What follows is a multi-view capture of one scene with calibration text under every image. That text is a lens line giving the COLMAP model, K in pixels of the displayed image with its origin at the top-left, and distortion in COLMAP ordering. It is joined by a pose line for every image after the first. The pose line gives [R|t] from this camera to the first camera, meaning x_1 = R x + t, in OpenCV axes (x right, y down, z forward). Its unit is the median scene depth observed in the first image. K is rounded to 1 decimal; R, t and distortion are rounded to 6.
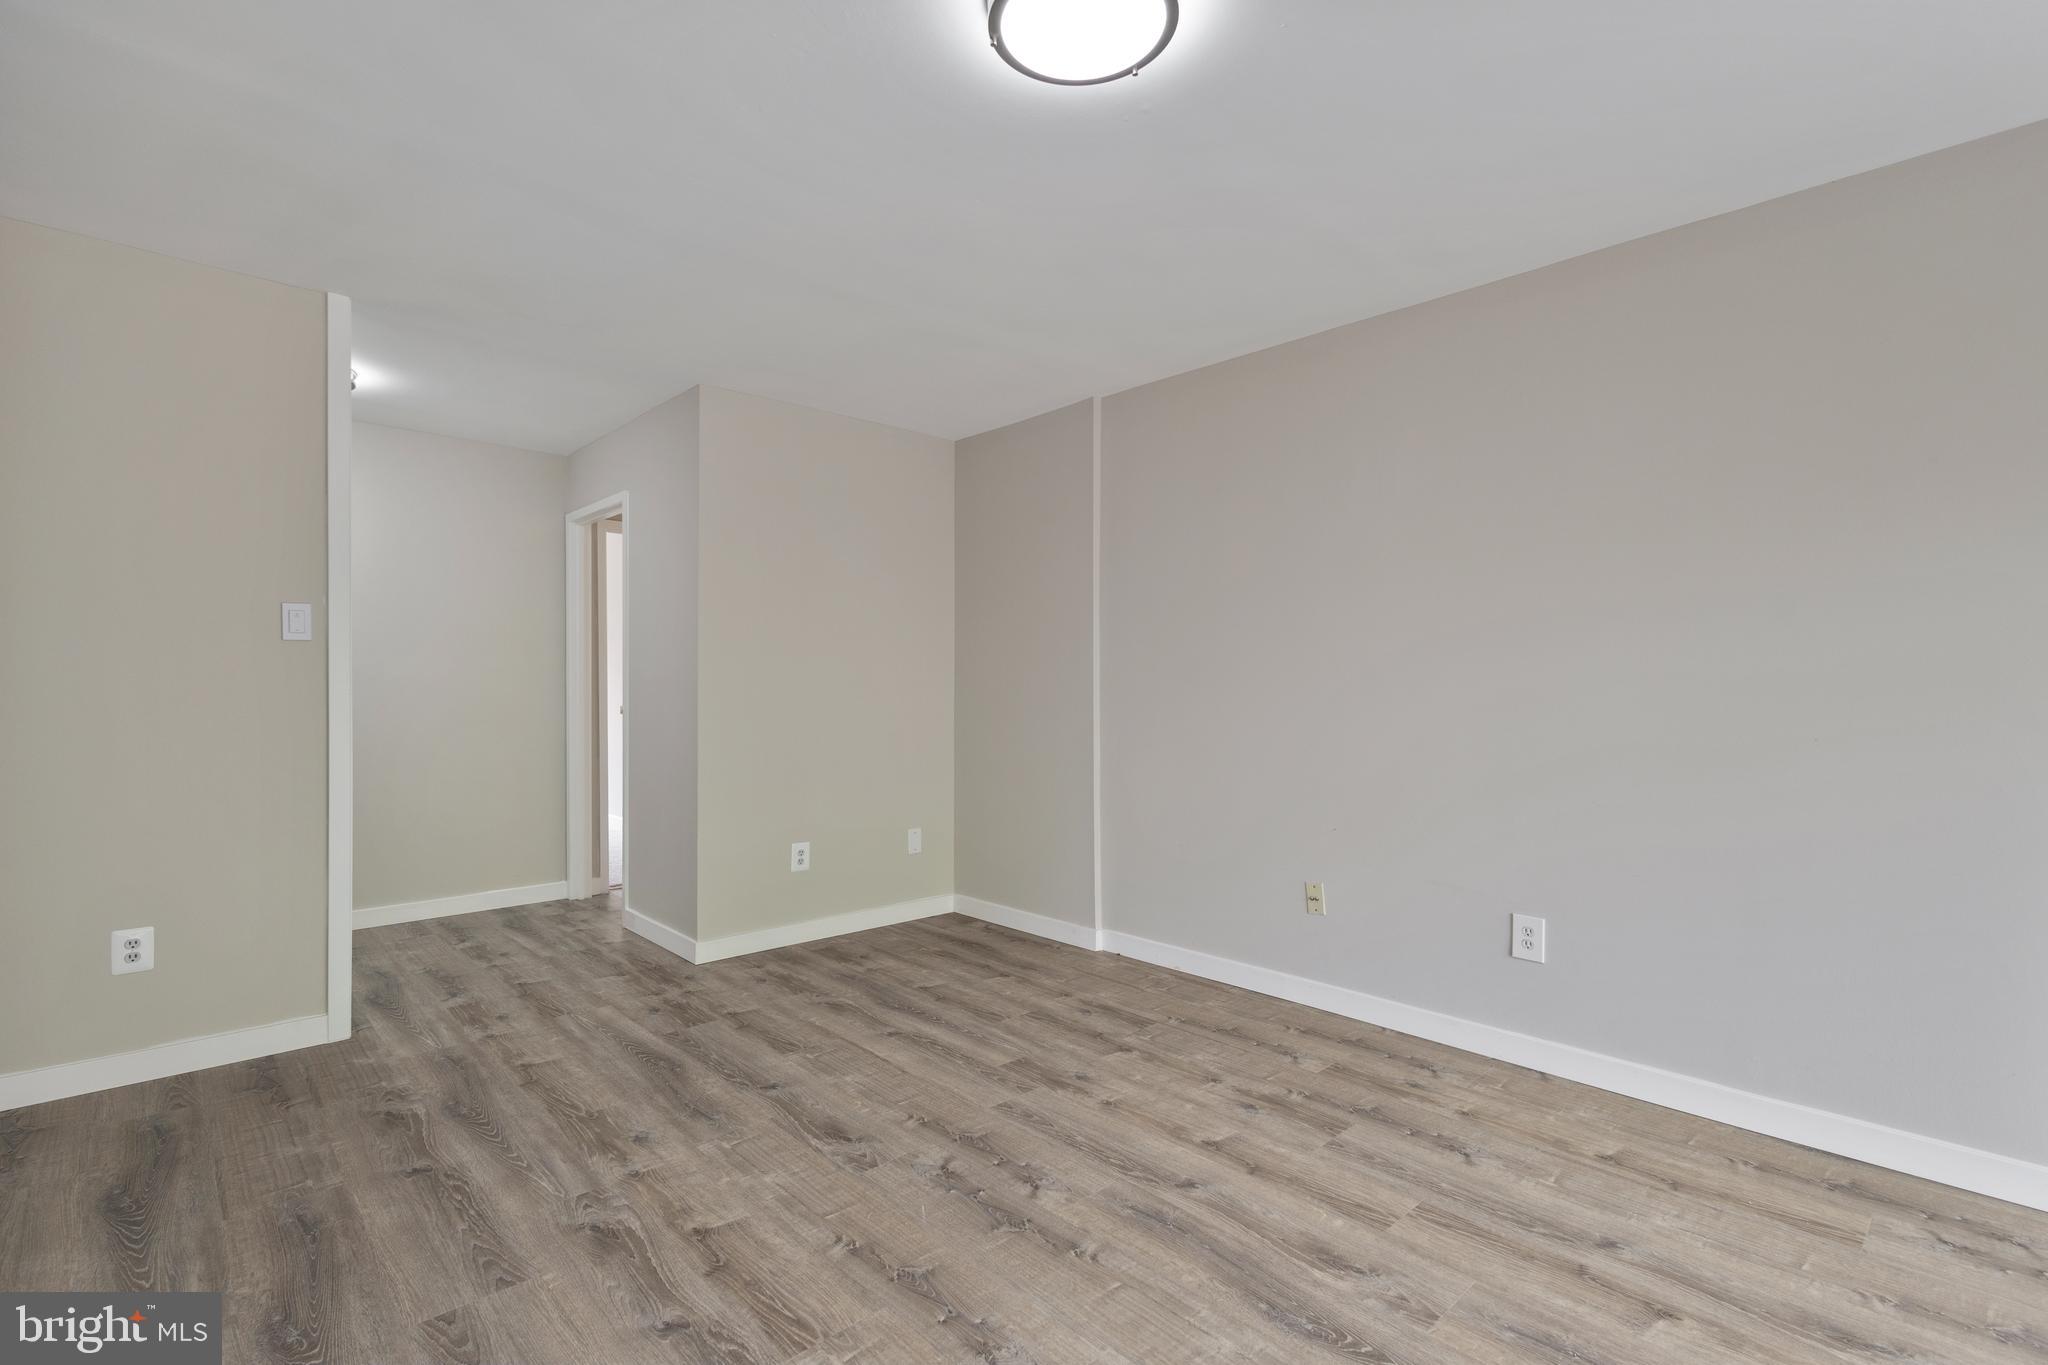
lens RADIAL K [[943.0, 0, 1021.1], [0, 943.0, 683.9], [0, 0, 1]] dist [0.014430, -0.003673]
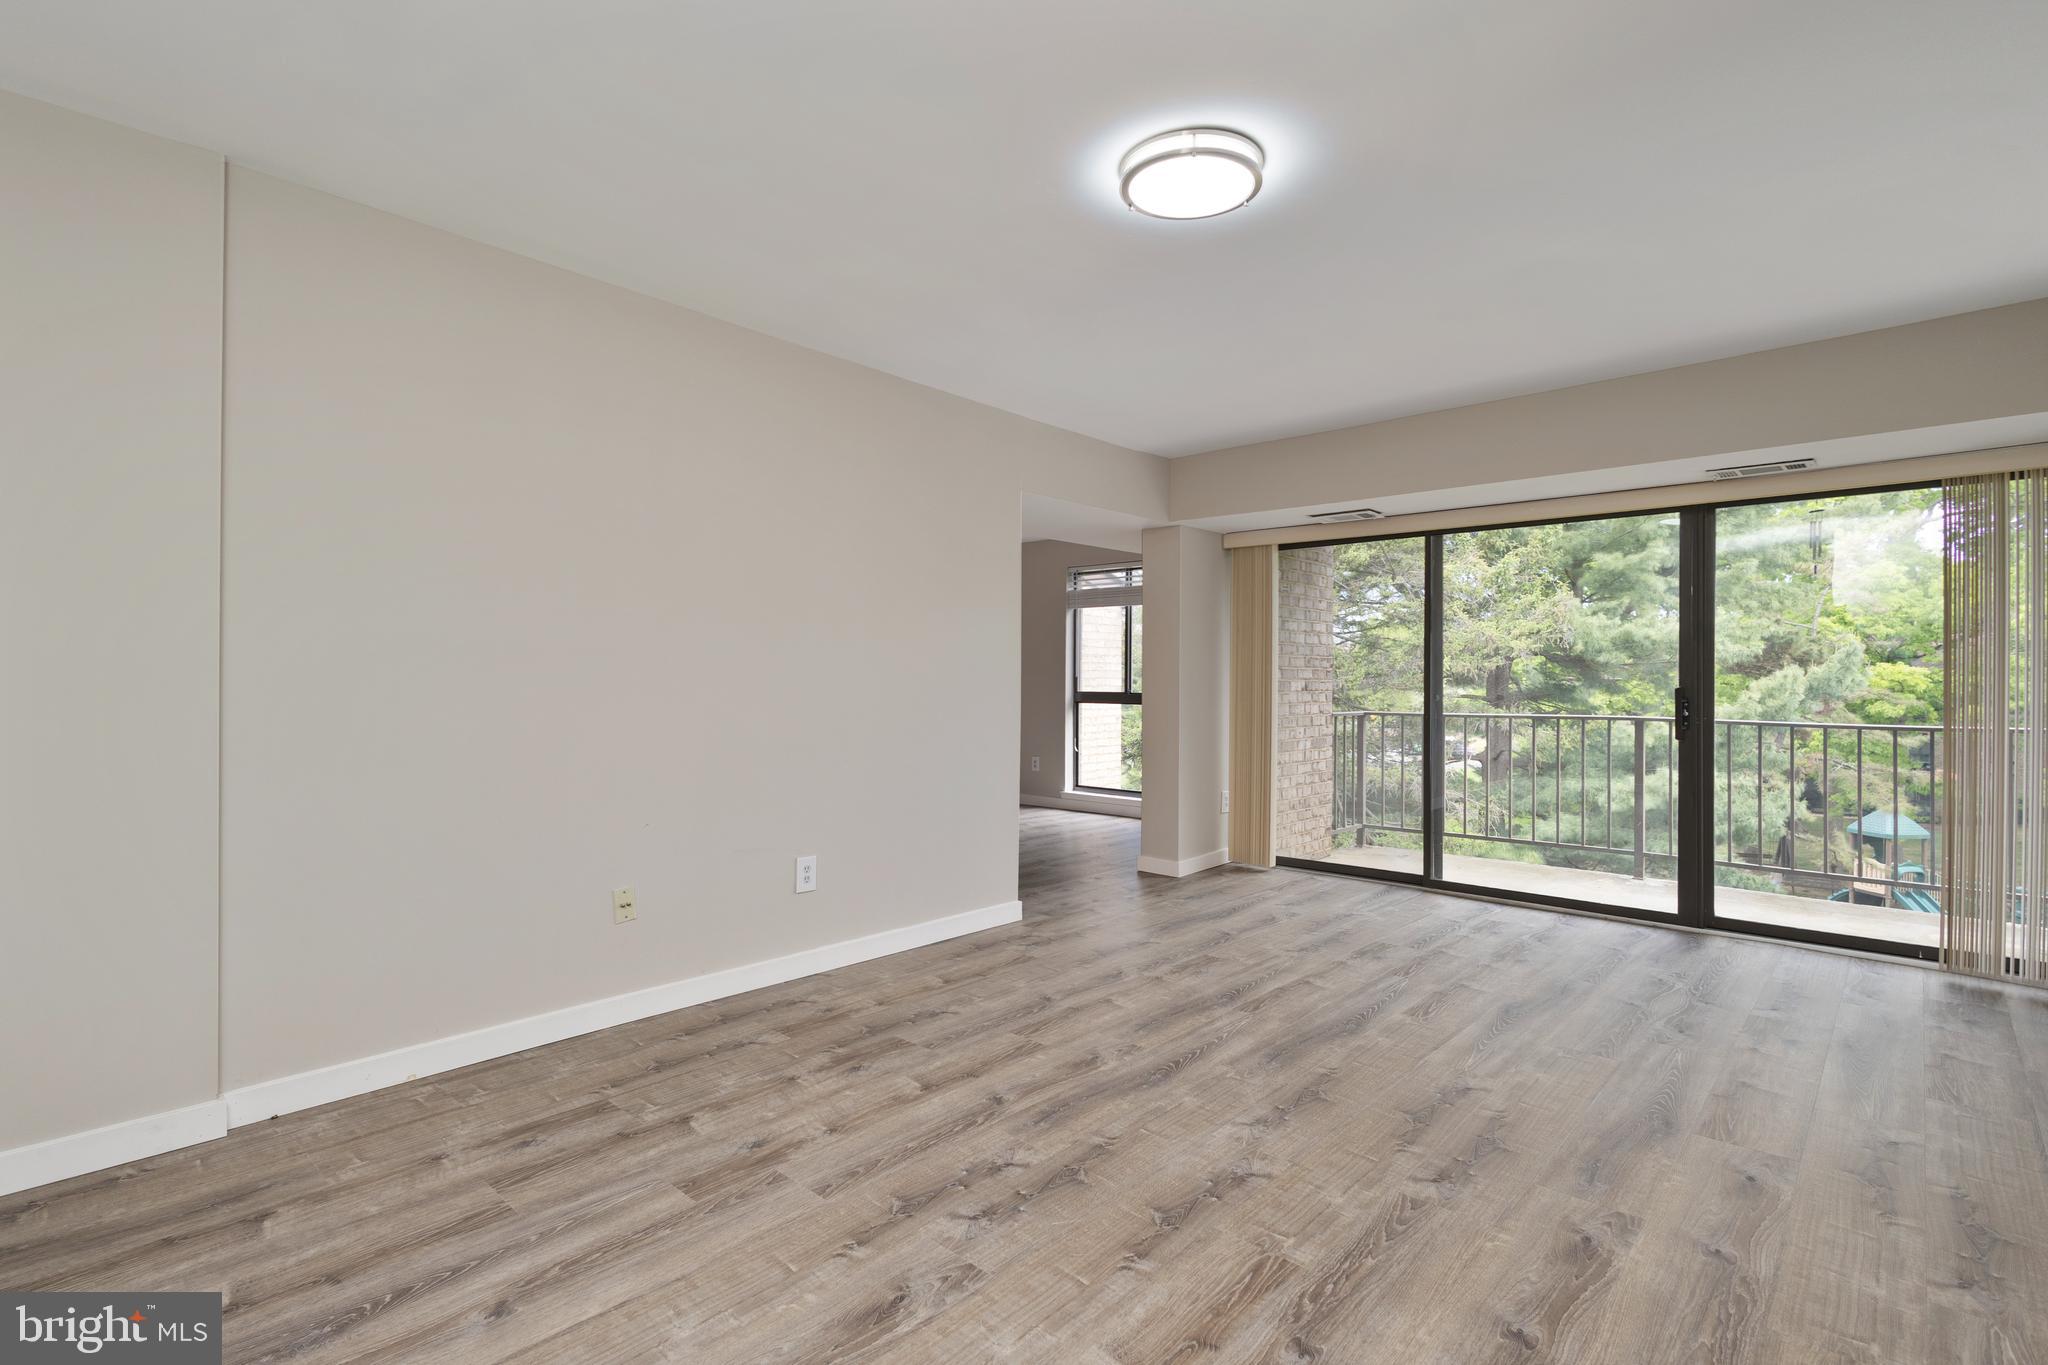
lens RADIAL K [[977.4, 0, 1024.0], [0, 977.4, 682.5], [0, 0, 1]] dist [0.010052, -0.001158]
pose [[-0.087097, -0.002568, 0.996197, -0.914783], [-0.010528, 0.999943, 0.001658, 0.005969], [-0.996144, -0.010344, -0.087119, 0.948520]]
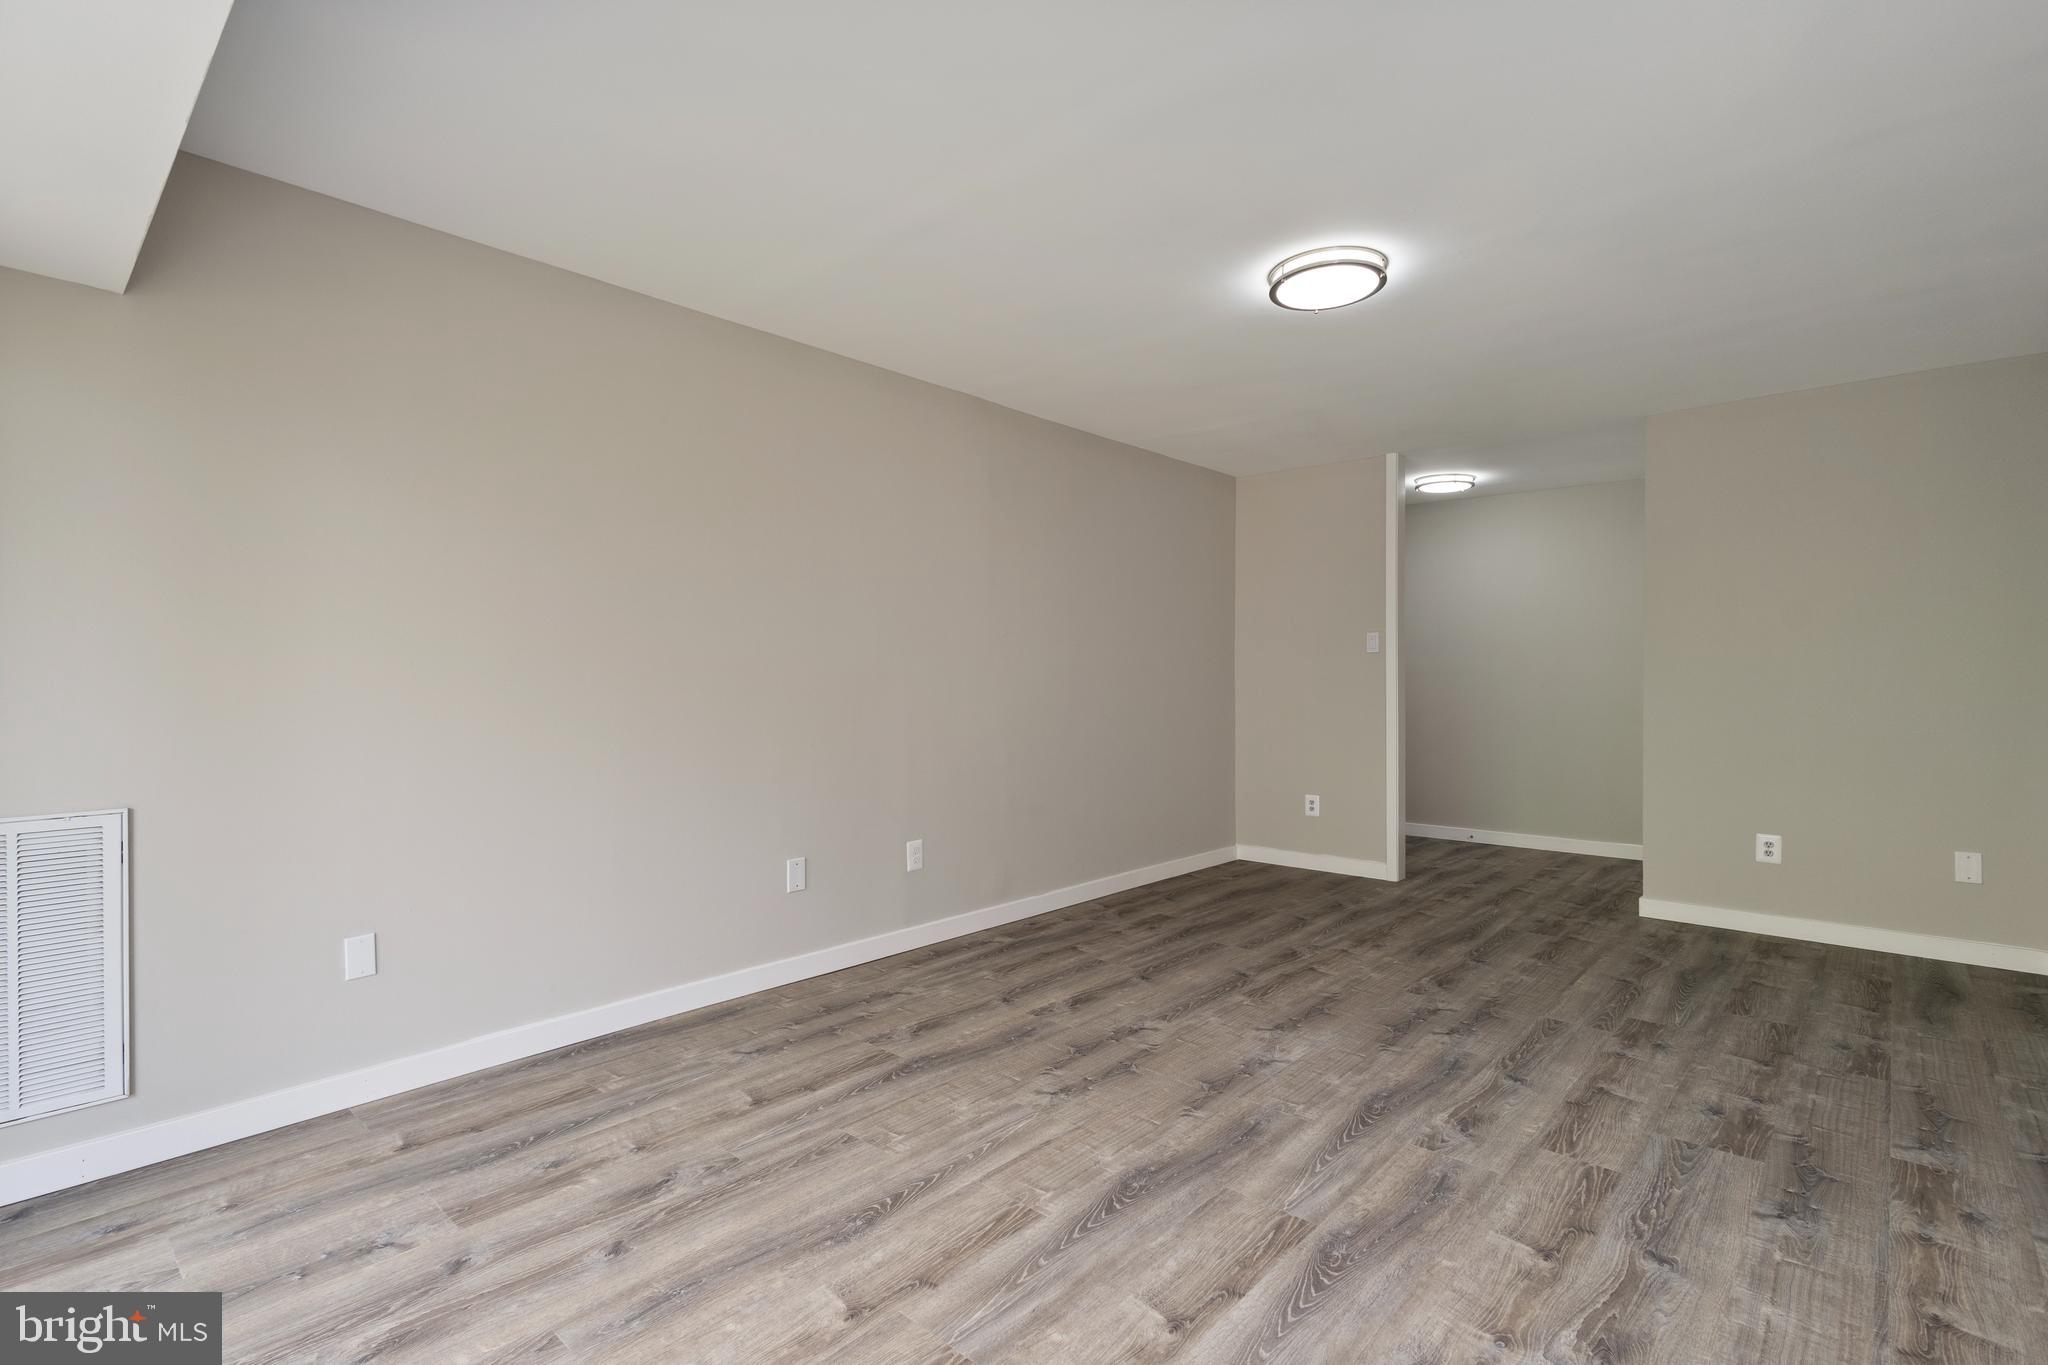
lens RADIAL K [[943.0, 0, 1021.1], [0, 943.0, 683.9], [0, 0, 1]] dist [0.014430, -0.003673]
pose [[0.085066, 0.006086, -0.996357, 1.196483], [0.003696, 0.999973, 0.006423, -0.000808], [0.996369, -0.004229, 0.085041, 0.217968]]
